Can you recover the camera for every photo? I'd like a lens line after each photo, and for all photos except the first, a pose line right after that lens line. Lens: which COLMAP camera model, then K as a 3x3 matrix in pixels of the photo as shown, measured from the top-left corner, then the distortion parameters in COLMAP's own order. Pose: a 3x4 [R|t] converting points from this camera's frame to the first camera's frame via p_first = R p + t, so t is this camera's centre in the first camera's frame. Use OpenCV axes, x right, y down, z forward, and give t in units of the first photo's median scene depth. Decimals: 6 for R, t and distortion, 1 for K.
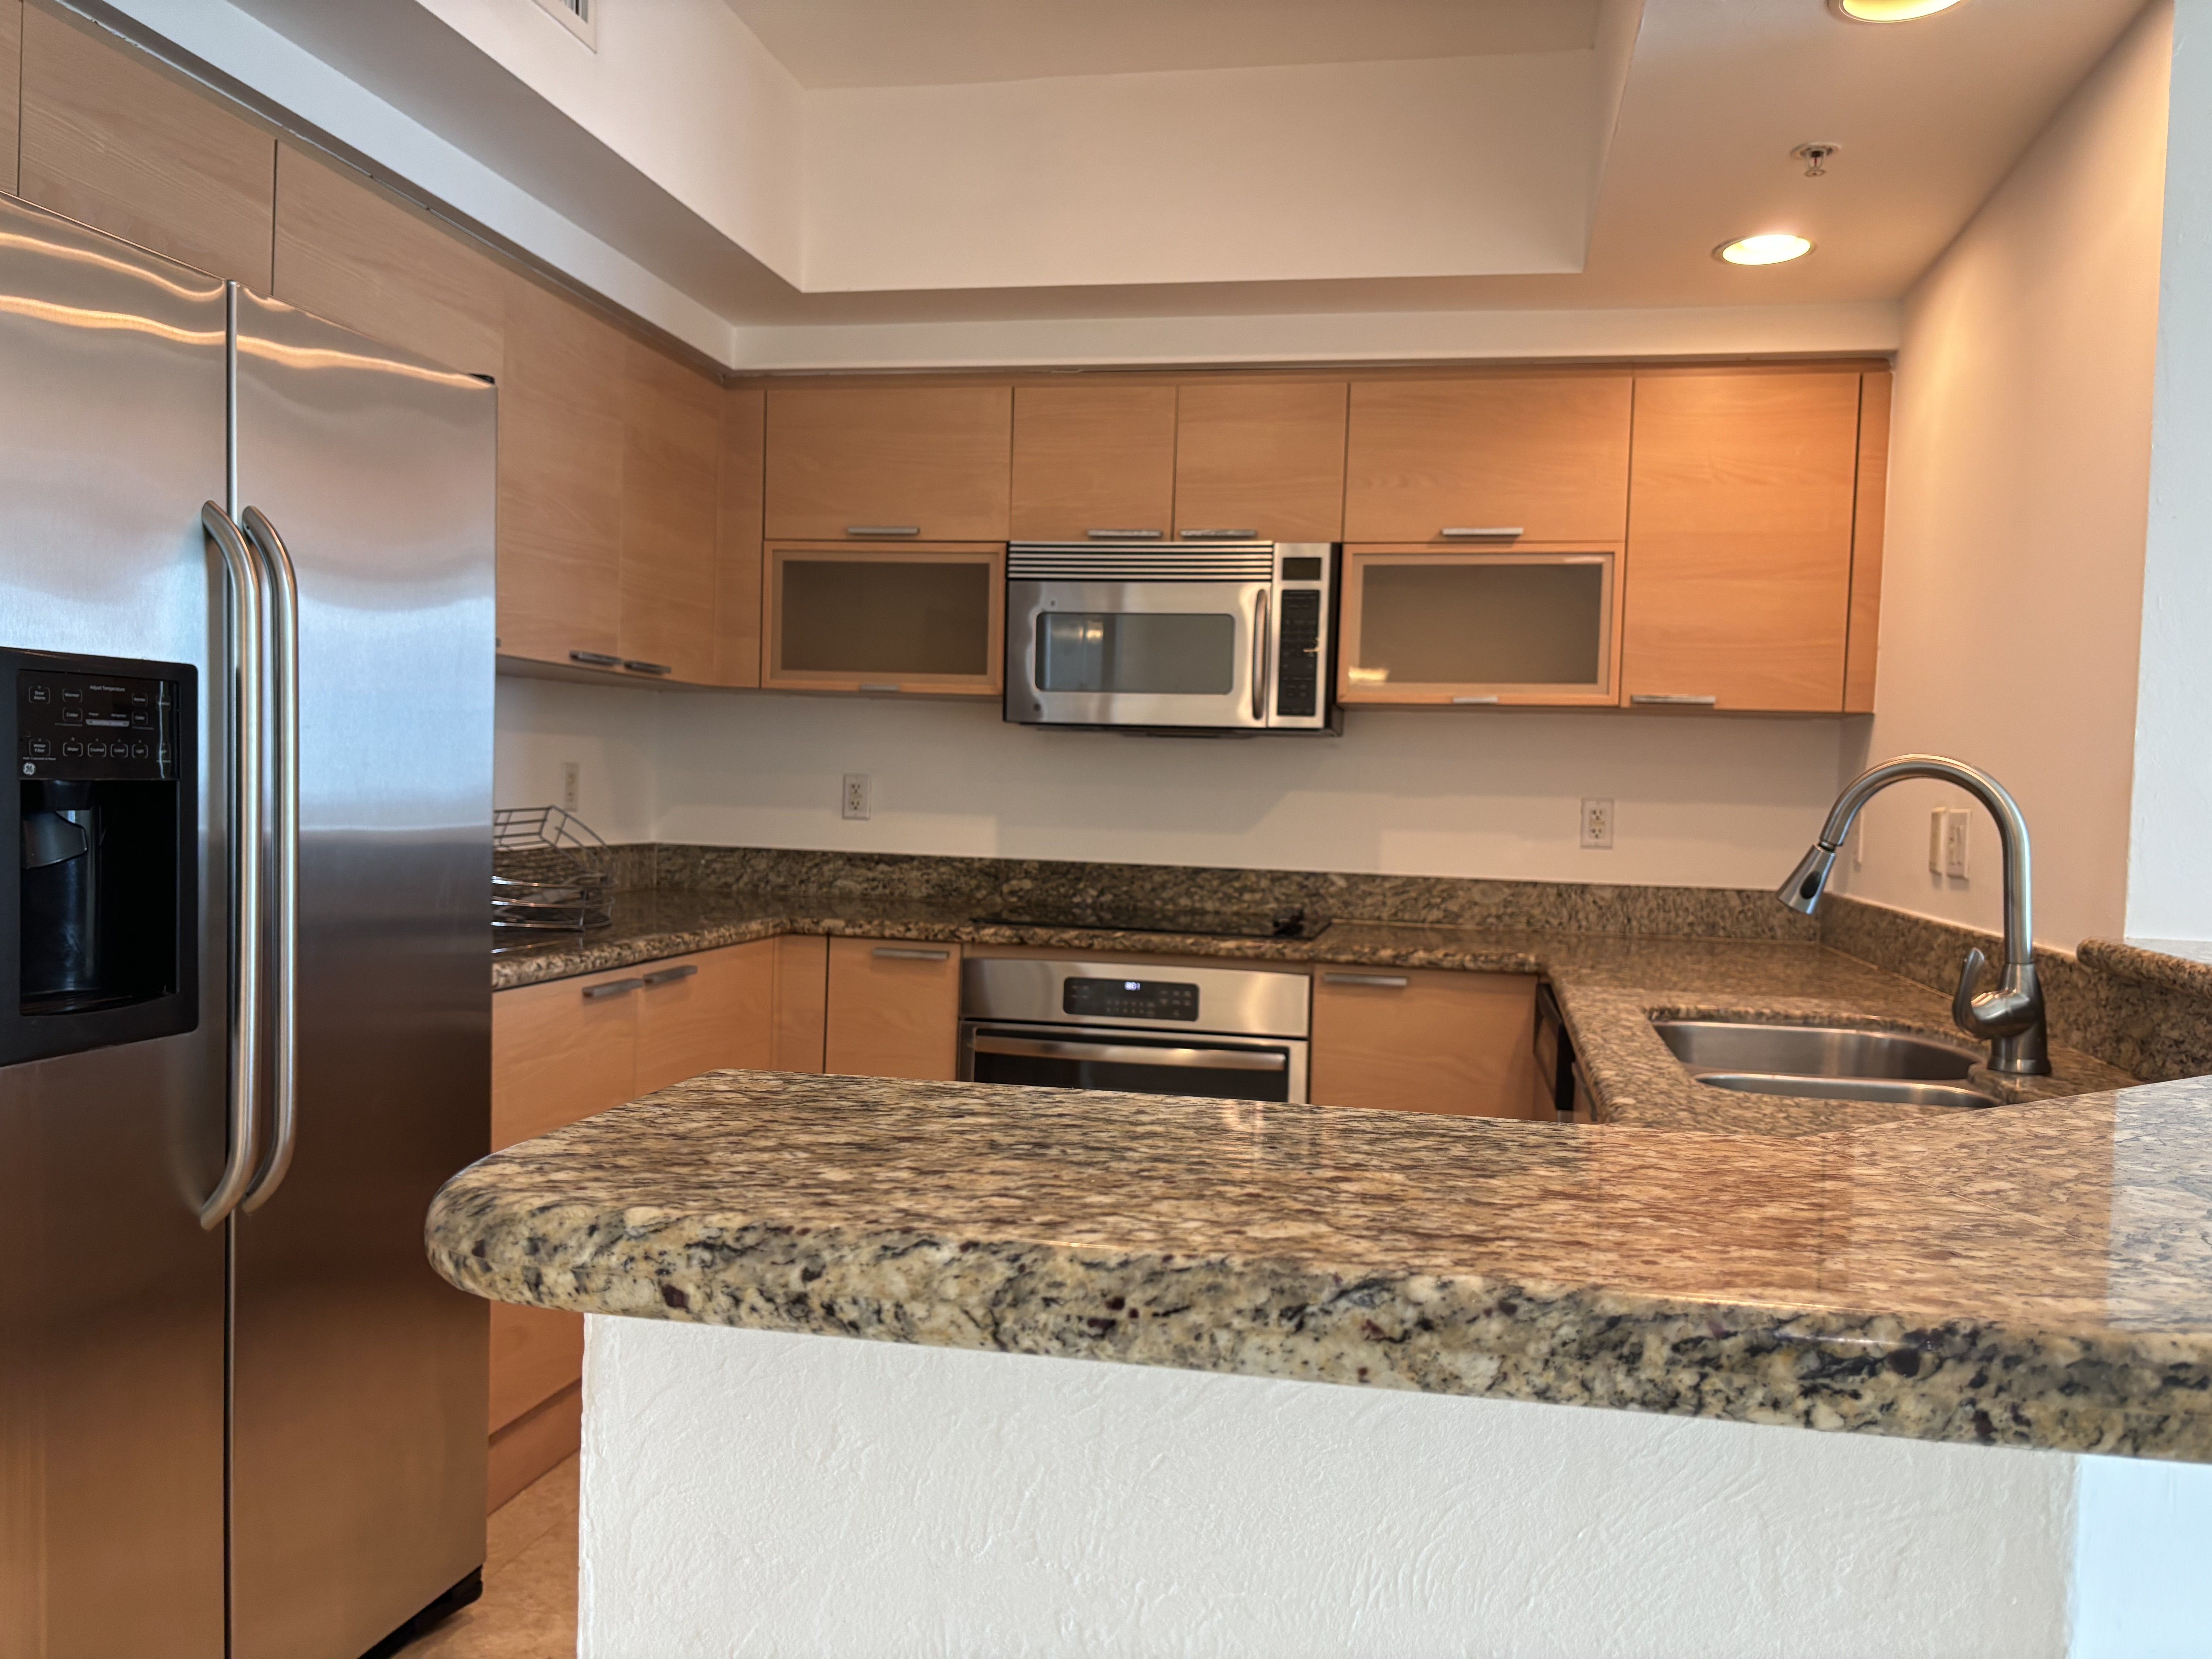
lens RADIAL K [[1655.5, 0, 1118.8], [0, 1655.5, 856.7], [0, 0, 1]] dist [0.110745, -0.177213]
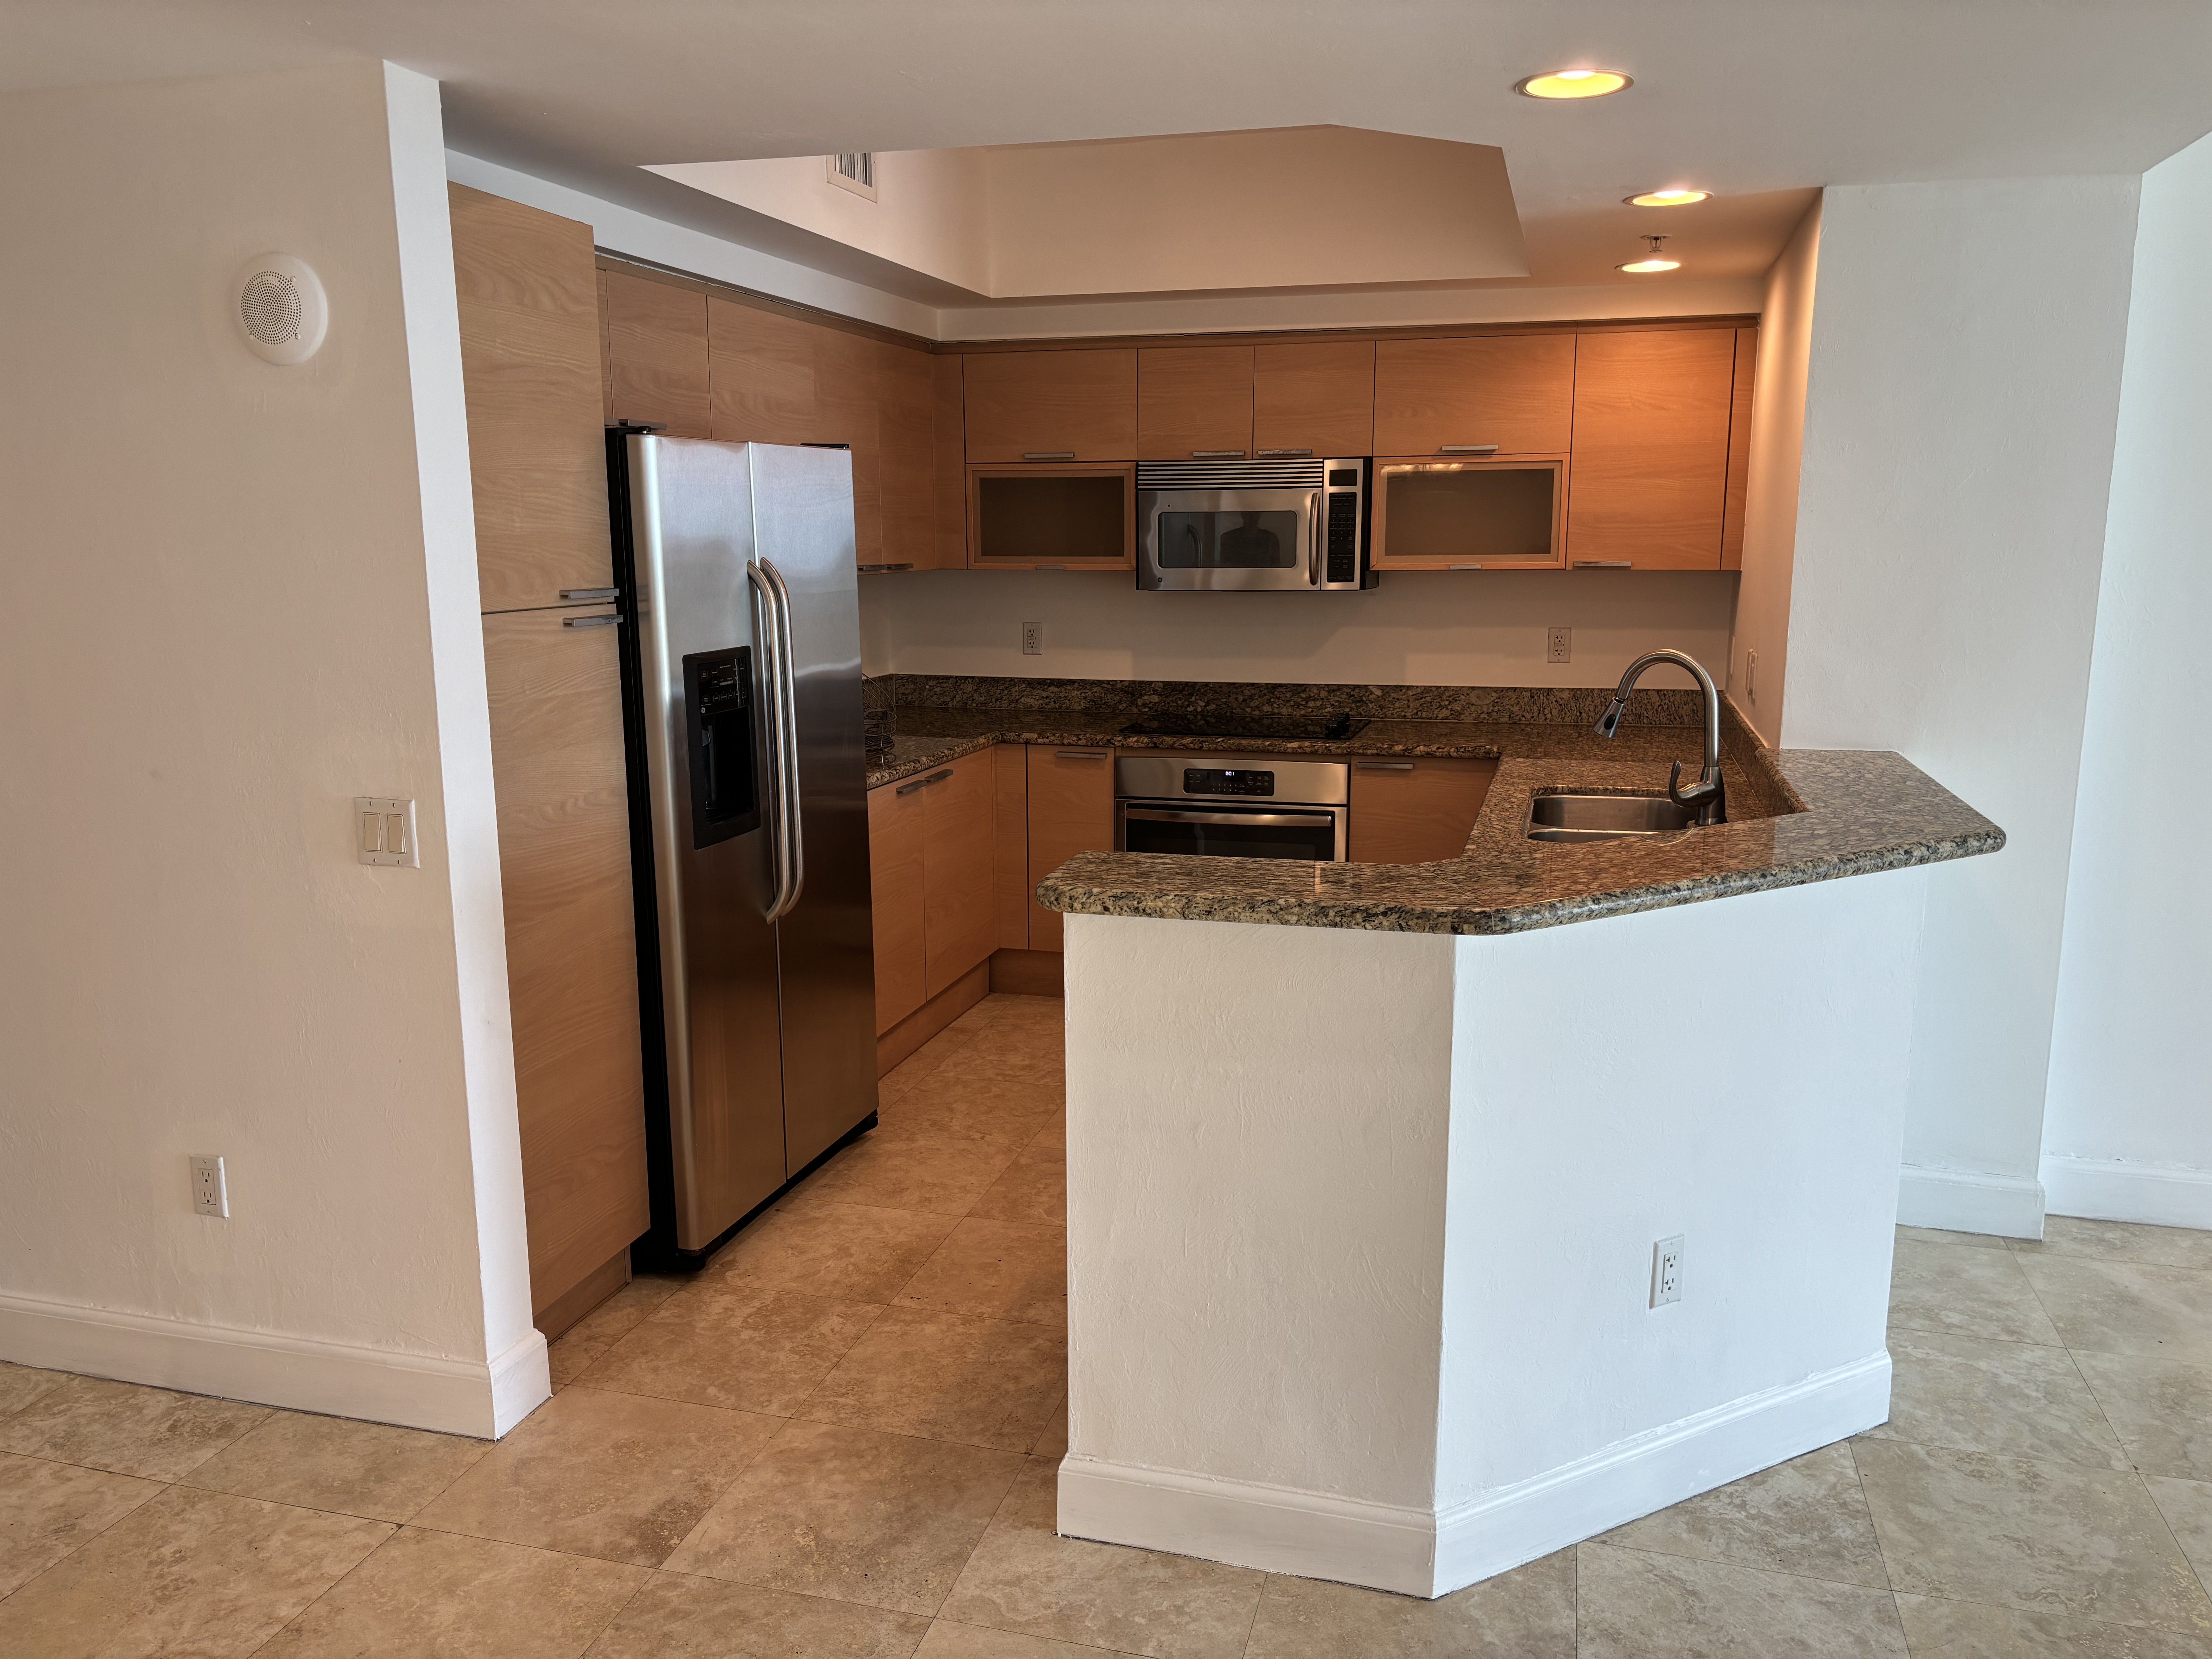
lens RADIAL K [[1655.5, 0, 1118.8], [0, 1655.5, 856.7], [0, 0, 1]] dist [0.110745, -0.177213]
pose [[0.997458, -0.021339, -0.067993, 0.007998], [0.031652, 0.987499, 0.154413, -0.079302], [0.063848, -0.156172, 0.985664, -0.480530]]
